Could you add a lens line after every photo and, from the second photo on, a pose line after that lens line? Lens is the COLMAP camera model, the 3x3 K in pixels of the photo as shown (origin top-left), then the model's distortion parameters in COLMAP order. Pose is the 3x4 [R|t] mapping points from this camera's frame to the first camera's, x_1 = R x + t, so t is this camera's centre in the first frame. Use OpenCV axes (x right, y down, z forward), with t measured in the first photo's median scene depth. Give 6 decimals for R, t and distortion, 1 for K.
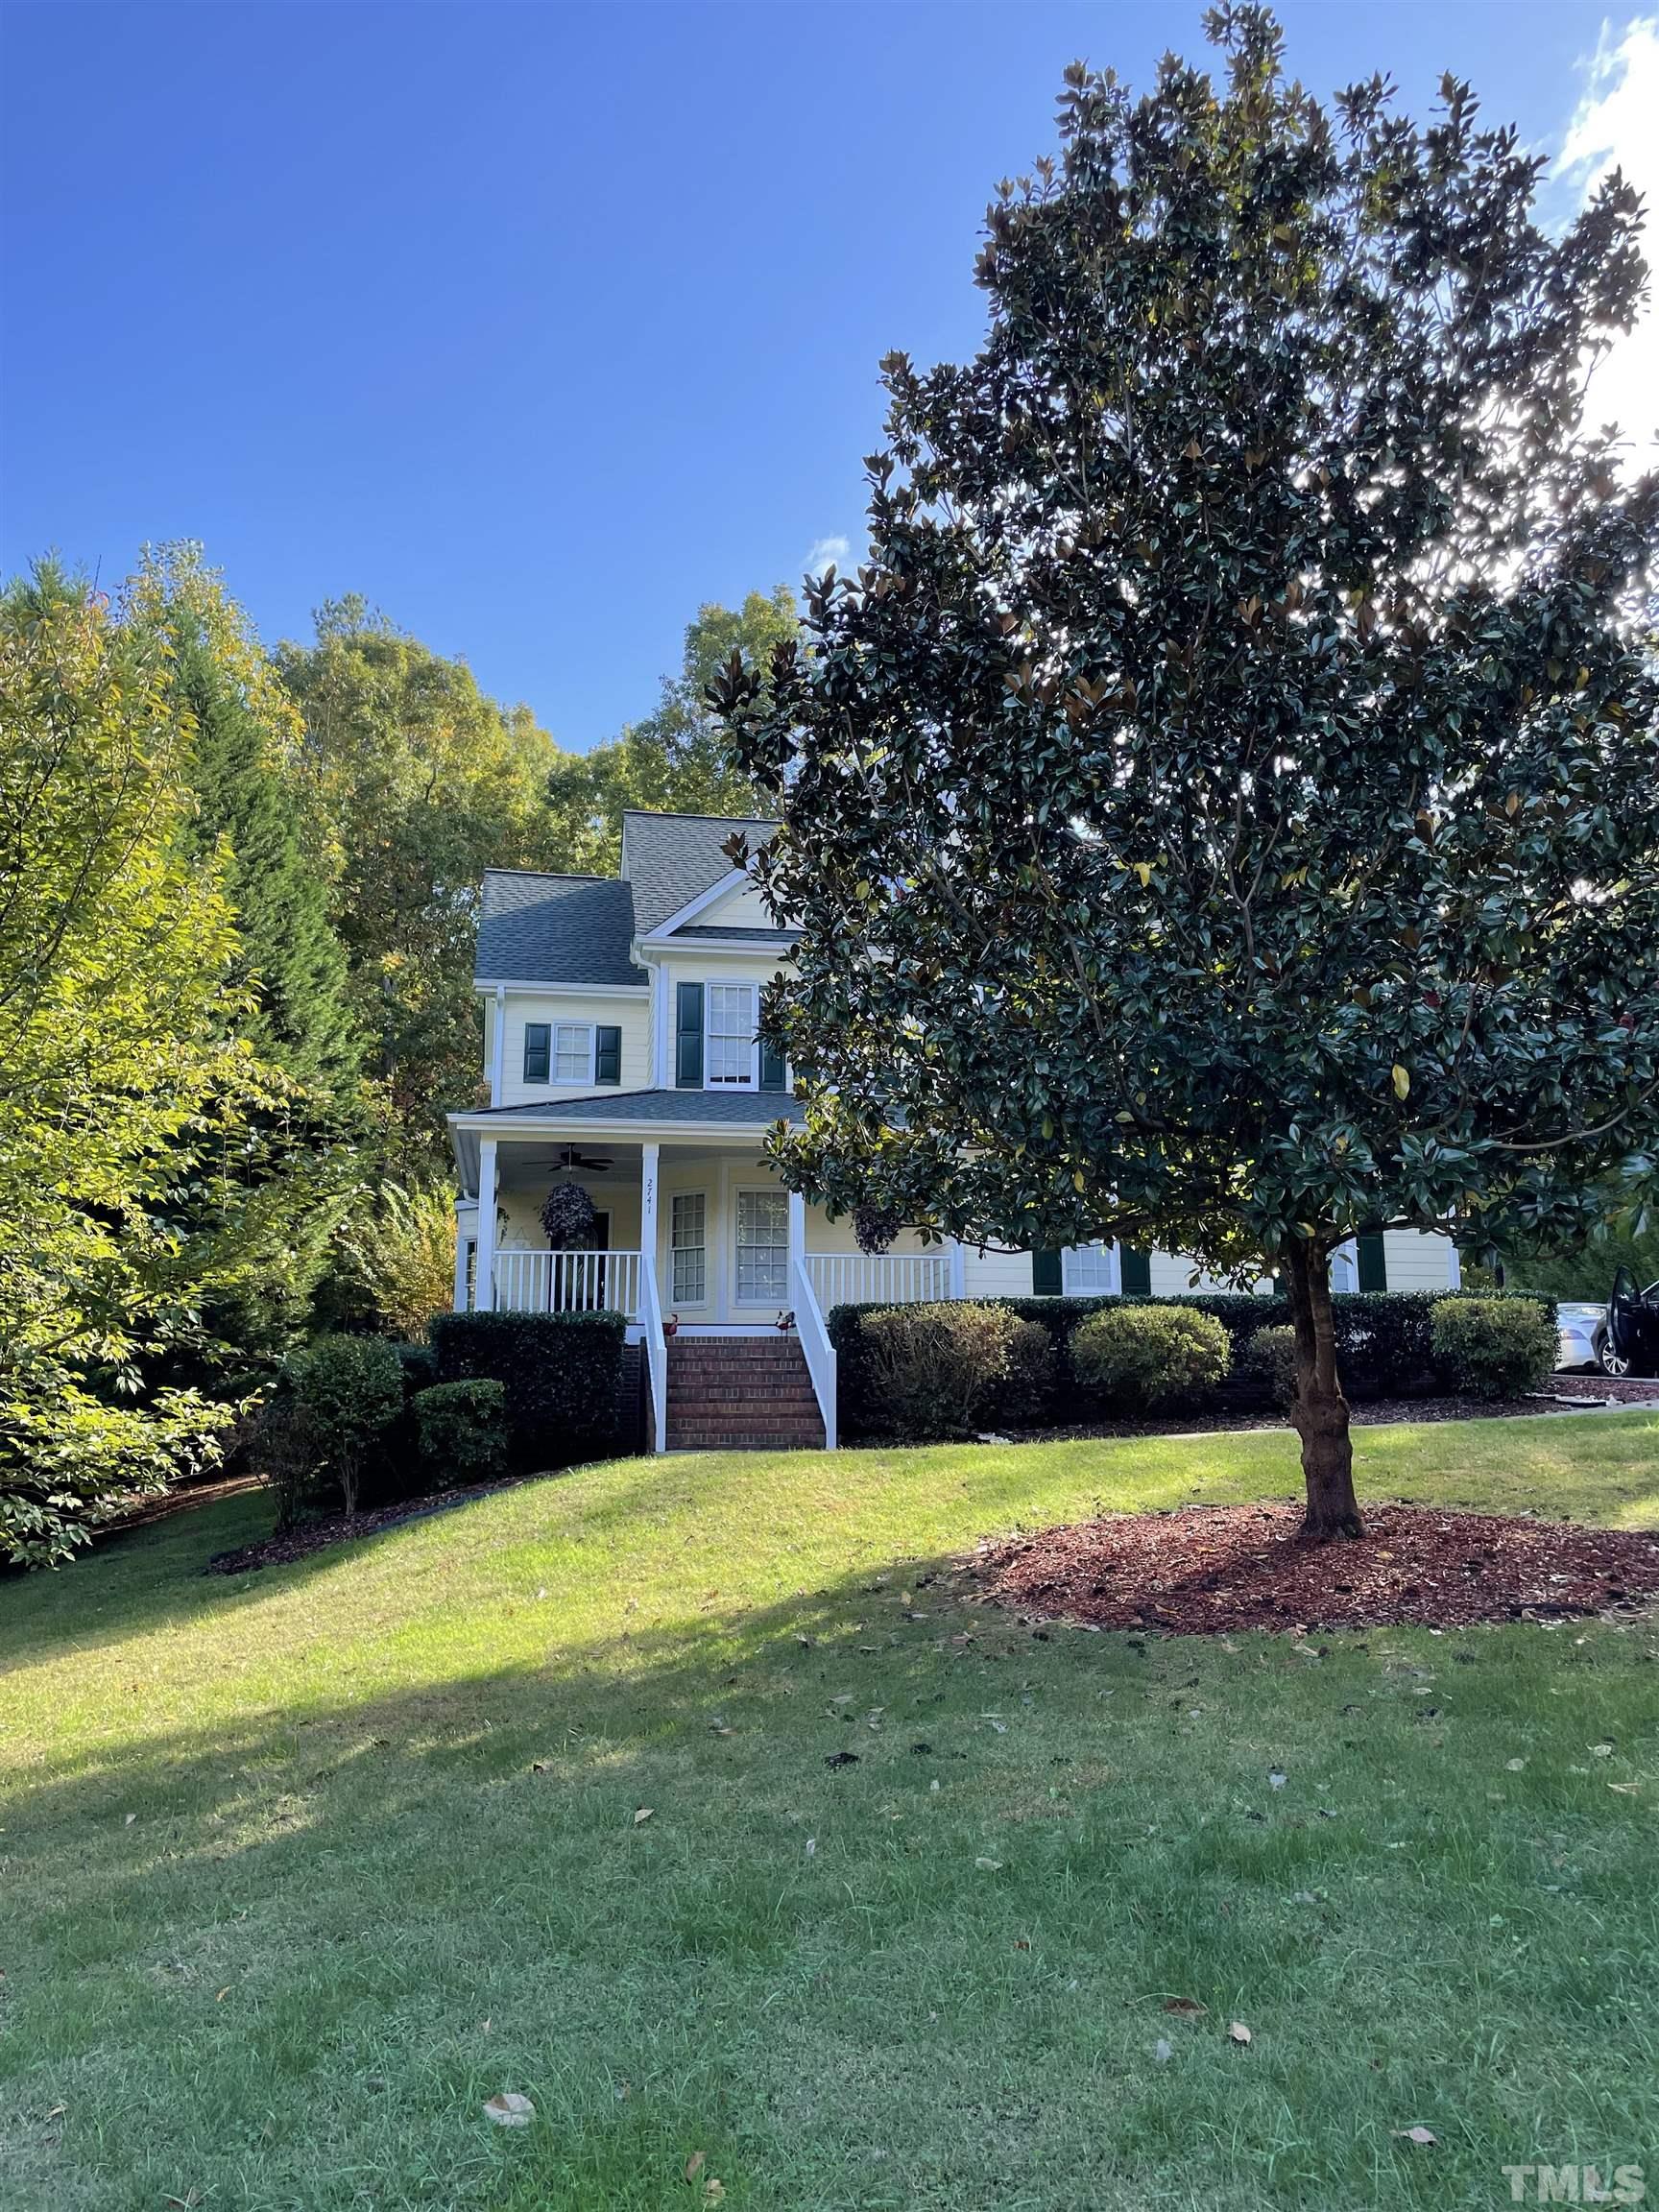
lens RADIAL K [[1668.6, 0, 833.2], [0, 1668.6, 1137.7], [0, 0, 1]] dist [0.130622, -0.216274]
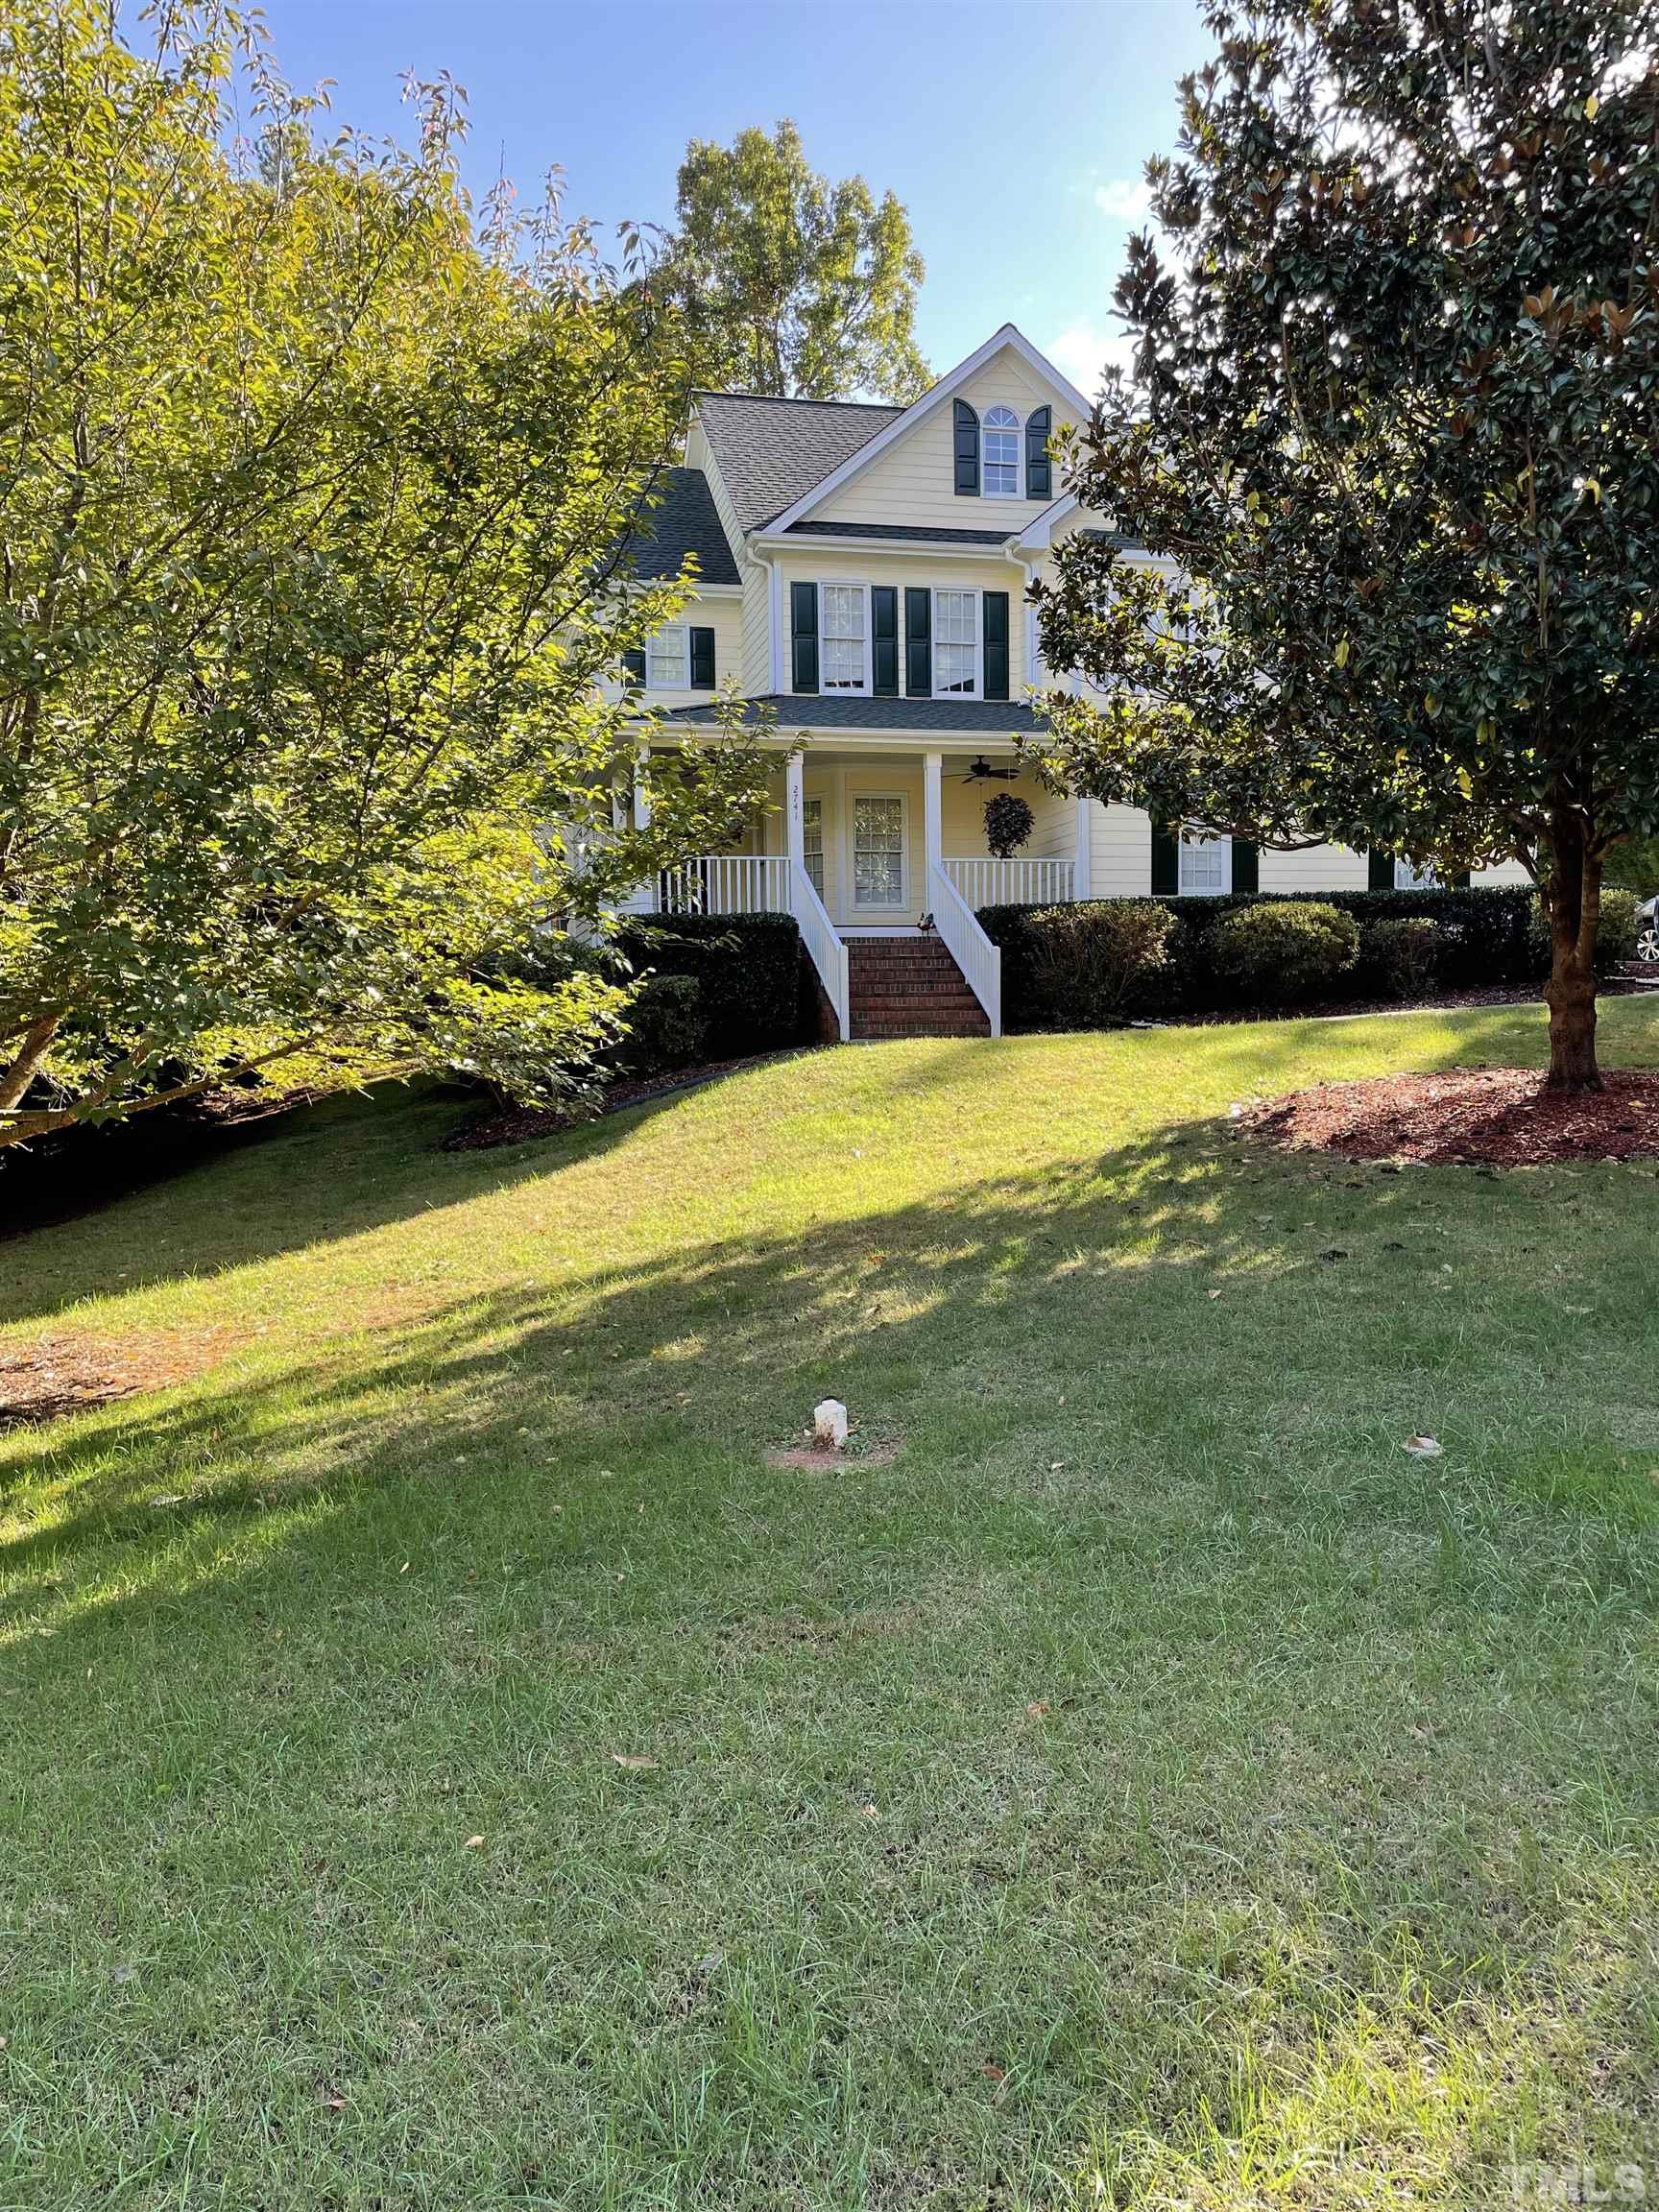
lens RADIAL K [[1668.6, 0, 833.2], [0, 1668.6, 1137.7], [0, 0, 1]] dist [0.130622, -0.216274]
pose [[0.997022, -0.018328, 0.074906, -0.186143], [0.000440, 0.972681, 0.232146, -0.005029], [-0.077114, -0.231421, 0.969793, -0.071928]]
